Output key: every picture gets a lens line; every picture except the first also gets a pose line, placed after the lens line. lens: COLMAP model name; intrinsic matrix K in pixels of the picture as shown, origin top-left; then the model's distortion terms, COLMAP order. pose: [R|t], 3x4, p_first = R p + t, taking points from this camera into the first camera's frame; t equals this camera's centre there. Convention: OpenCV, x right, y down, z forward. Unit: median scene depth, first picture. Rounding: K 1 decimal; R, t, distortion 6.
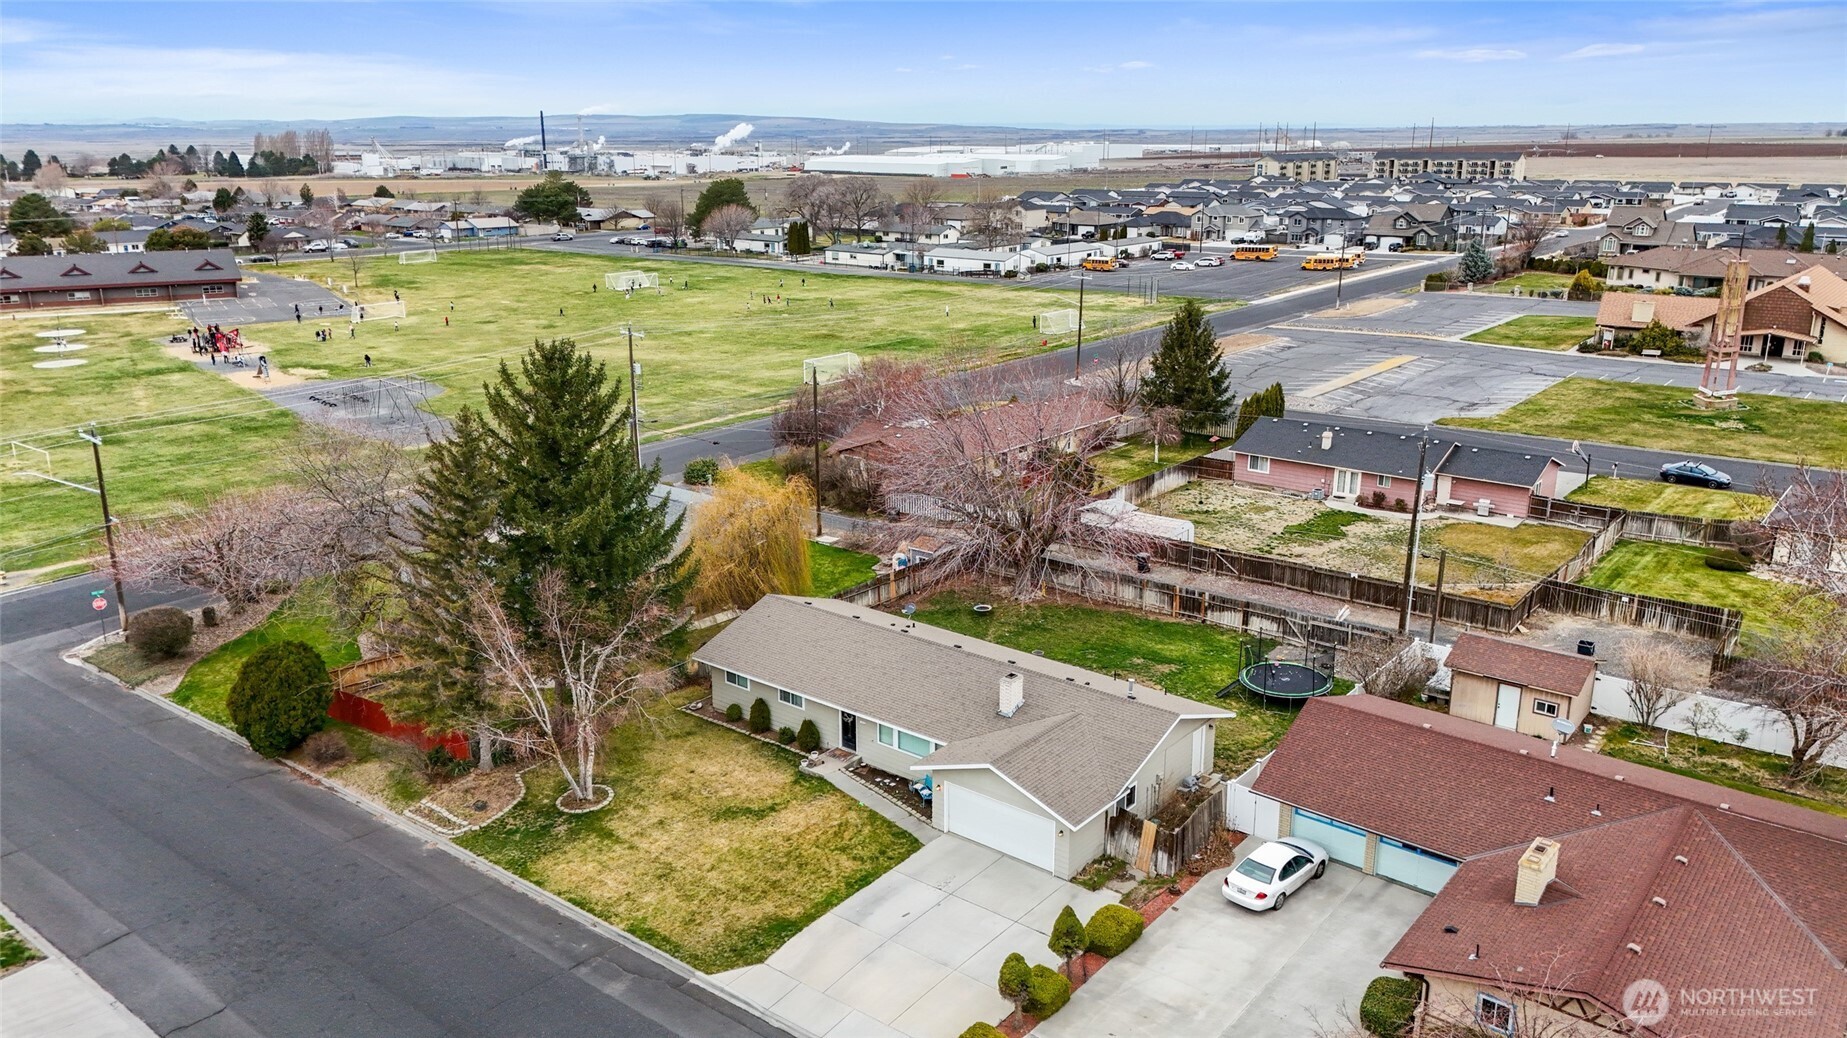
lens RADIAL K [[1336.2, 0, 923.5], [0, 1336.2, 519.0], [0, 0, 1]] dist [0.068560, -0.068315]
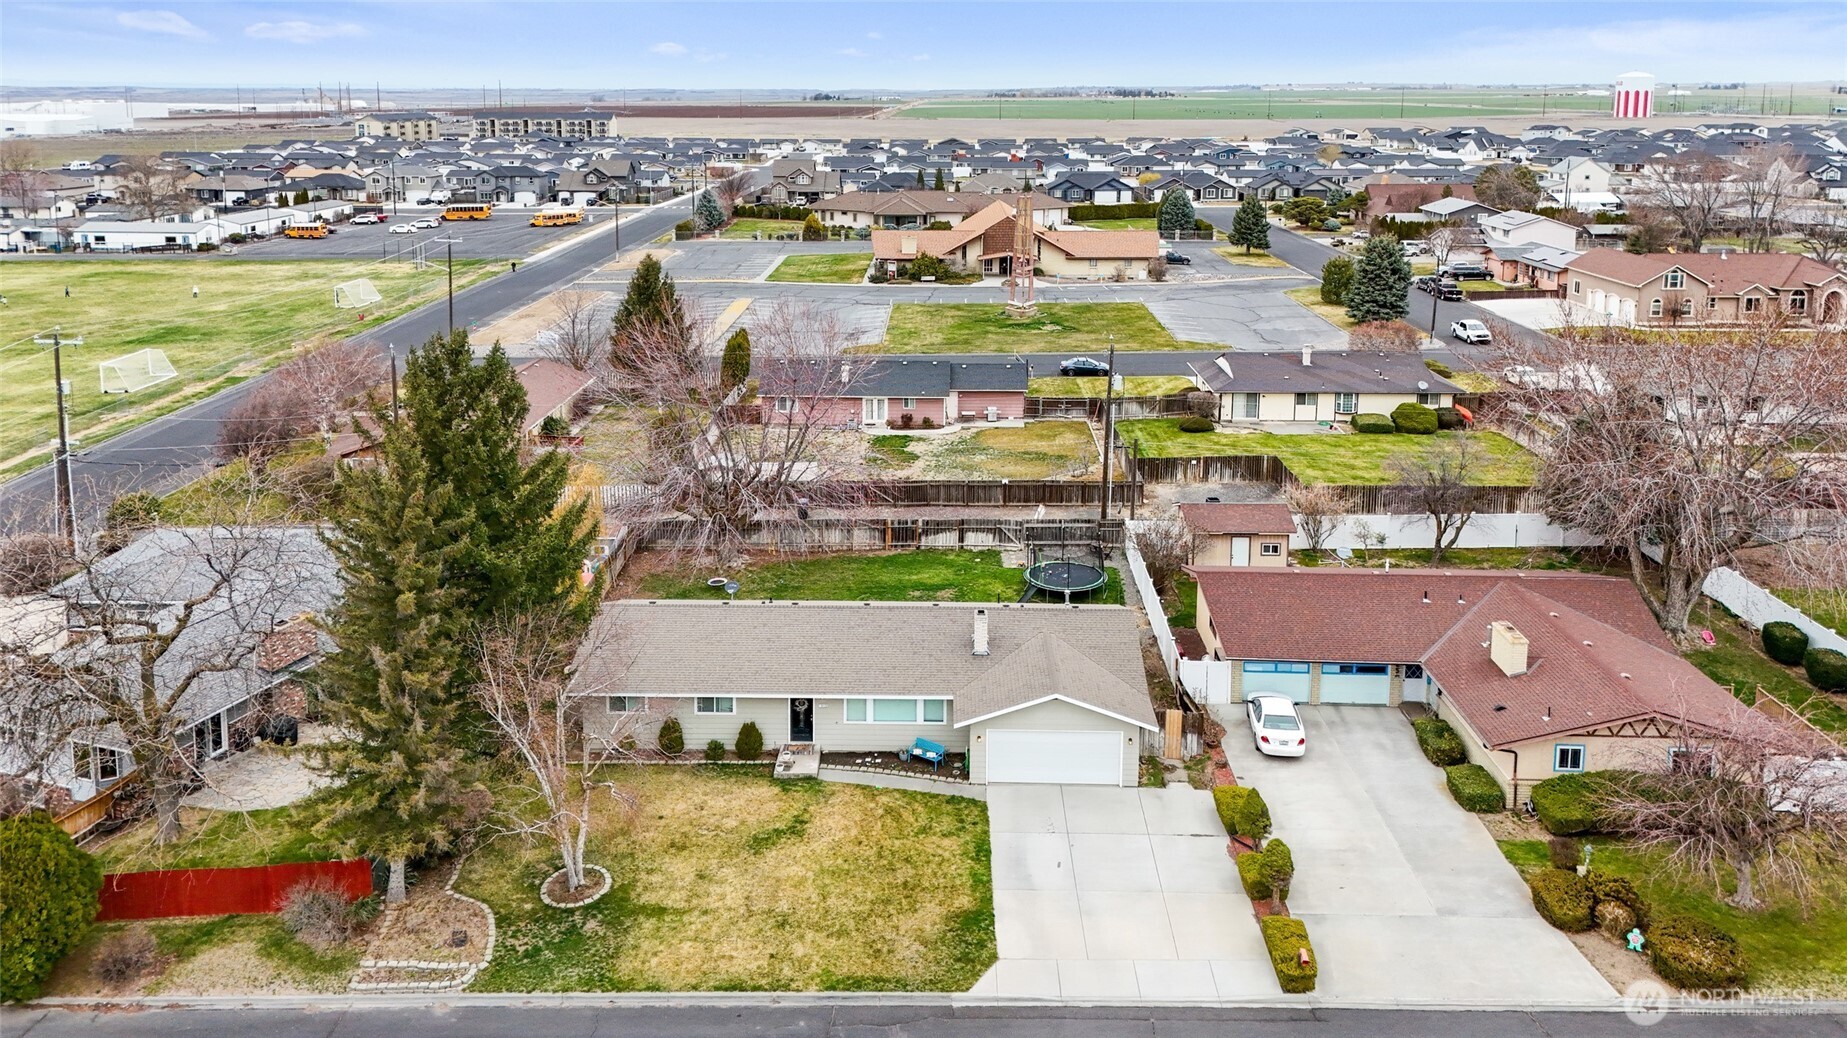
lens RADIAL K [[1336.2, 0, 923.5], [0, 1336.2, 519.0], [0, 0, 1]] dist [0.068560, -0.068315]
pose [[0.797071, -0.180996, 0.576123, -0.352481], [0.165677, 0.982963, 0.079594, -0.024825], [-0.580714, 0.032008, 0.813478, 0.154302]]
